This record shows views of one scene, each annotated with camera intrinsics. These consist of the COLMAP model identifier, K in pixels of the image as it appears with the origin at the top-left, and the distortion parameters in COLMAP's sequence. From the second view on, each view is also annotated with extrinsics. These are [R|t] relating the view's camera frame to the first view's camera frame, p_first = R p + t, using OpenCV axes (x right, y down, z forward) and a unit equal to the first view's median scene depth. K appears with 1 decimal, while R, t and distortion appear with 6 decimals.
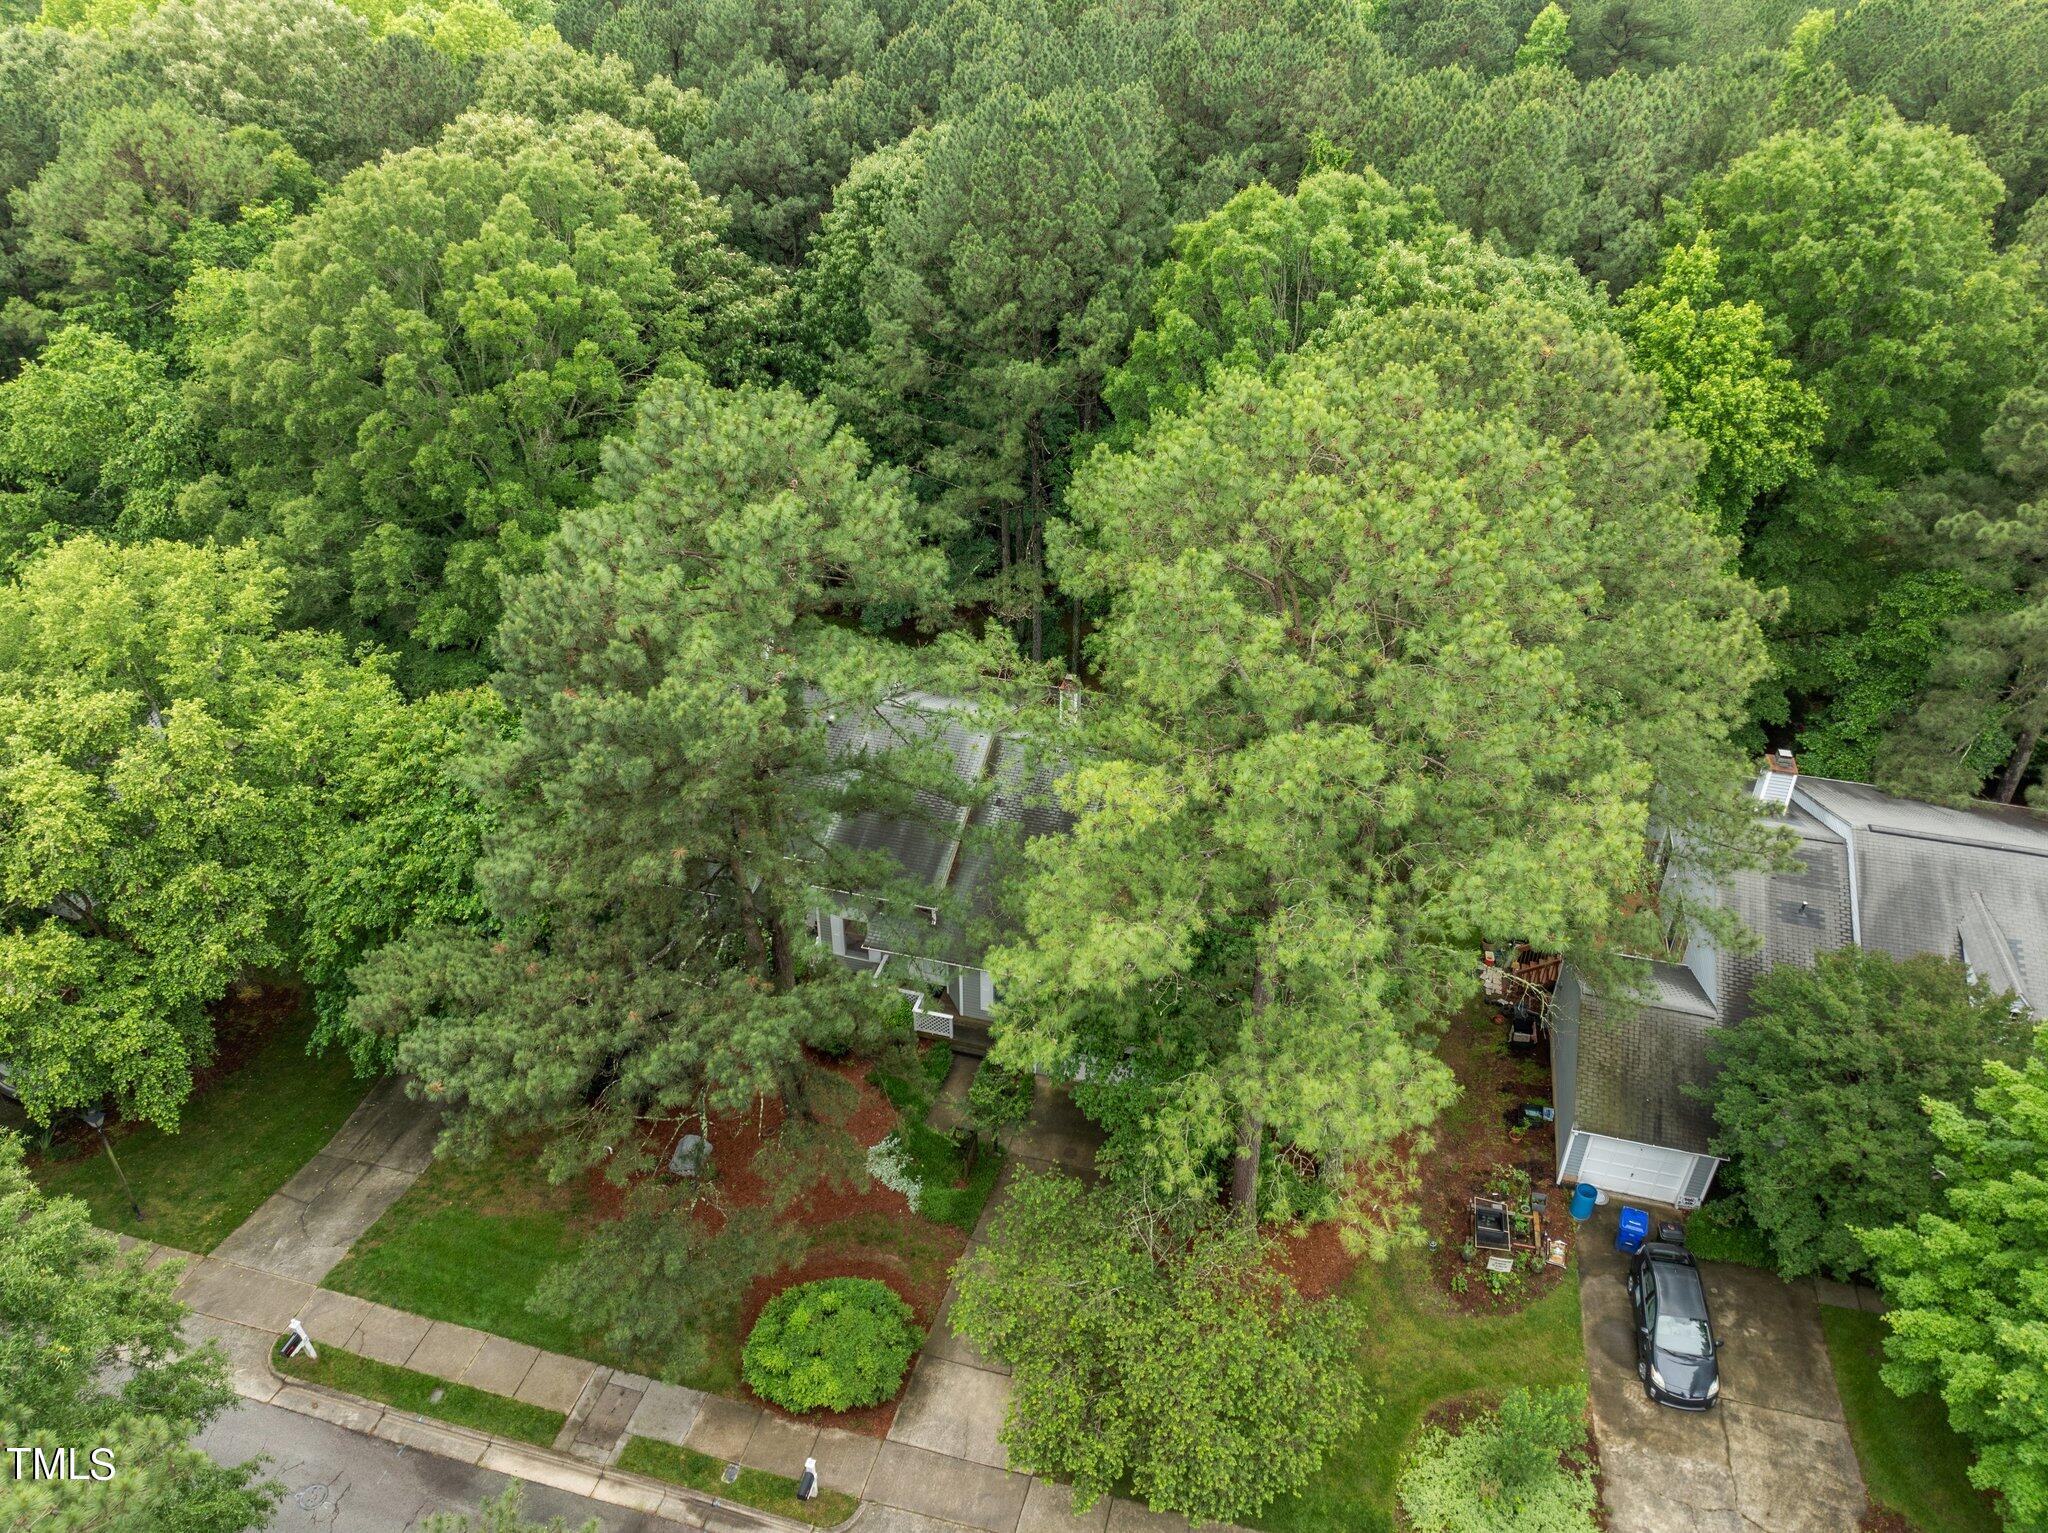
lens RADIAL K [[1449.3, 0, 1024.0], [0, 1449.3, 766.5], [0, 0, 1]] dist [-0.068547, 0.047091]
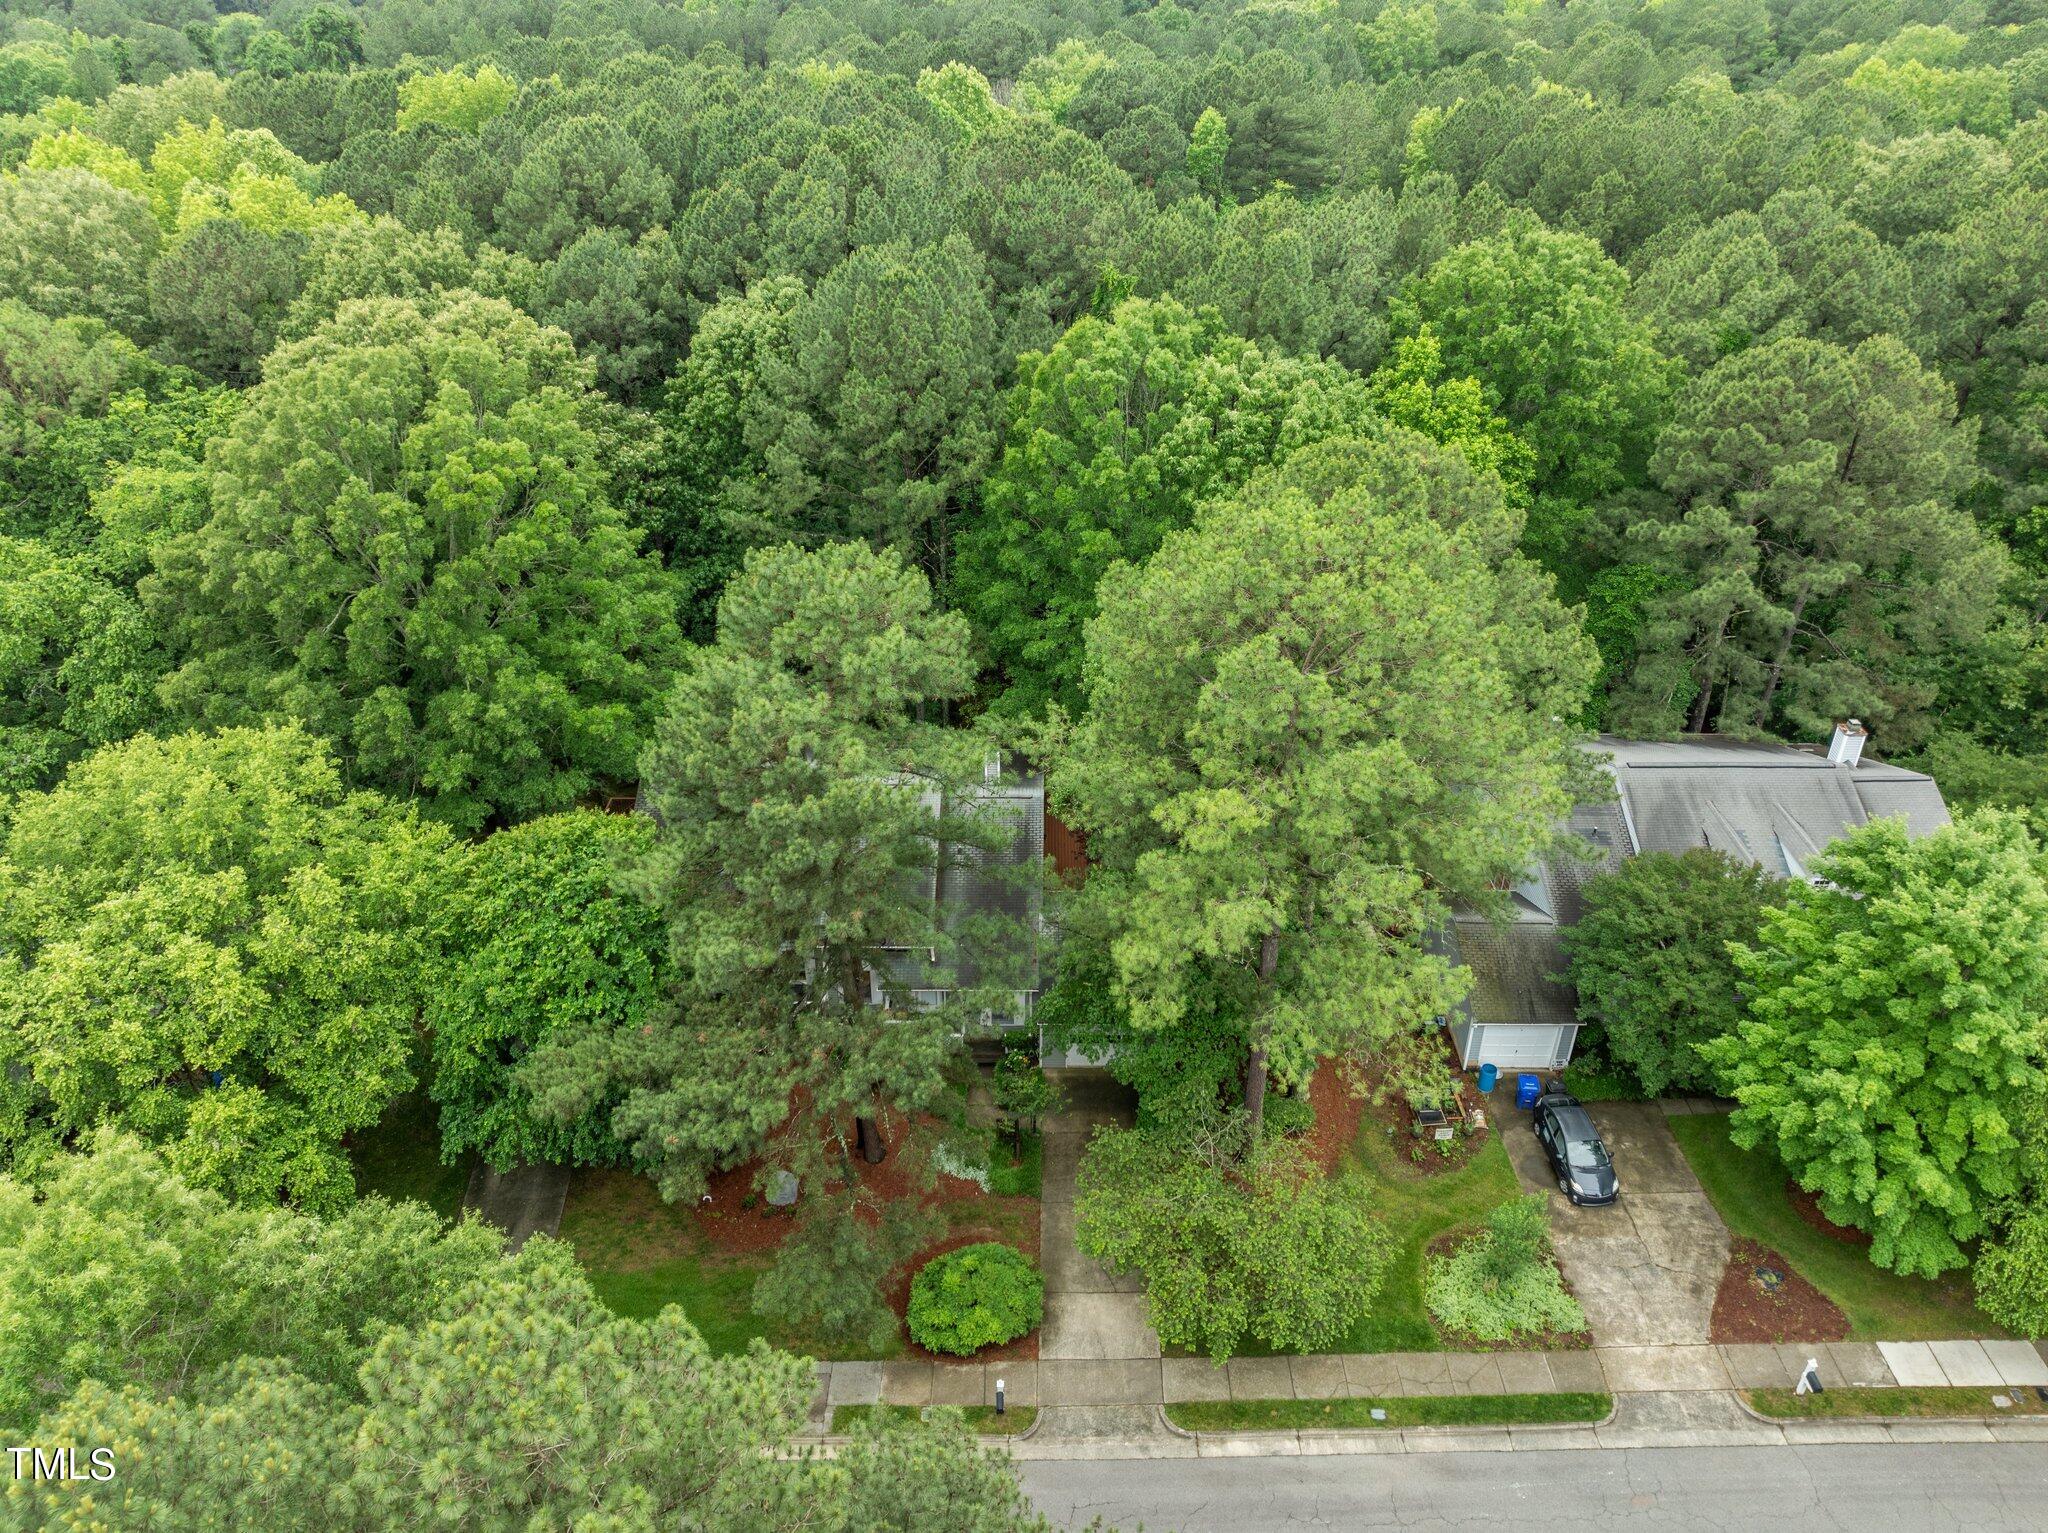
lens RADIAL K [[1445.8, 0, 1024.0], [0, 1445.8, 766.5], [0, 0, 1]] dist [-0.037706, -0.004941]
pose [[0.966272, -0.143738, 0.213678, -0.260870], [0.151173, 0.988329, -0.018783, -0.017155], [-0.208484, 0.050452, 0.976724, -0.213463]]
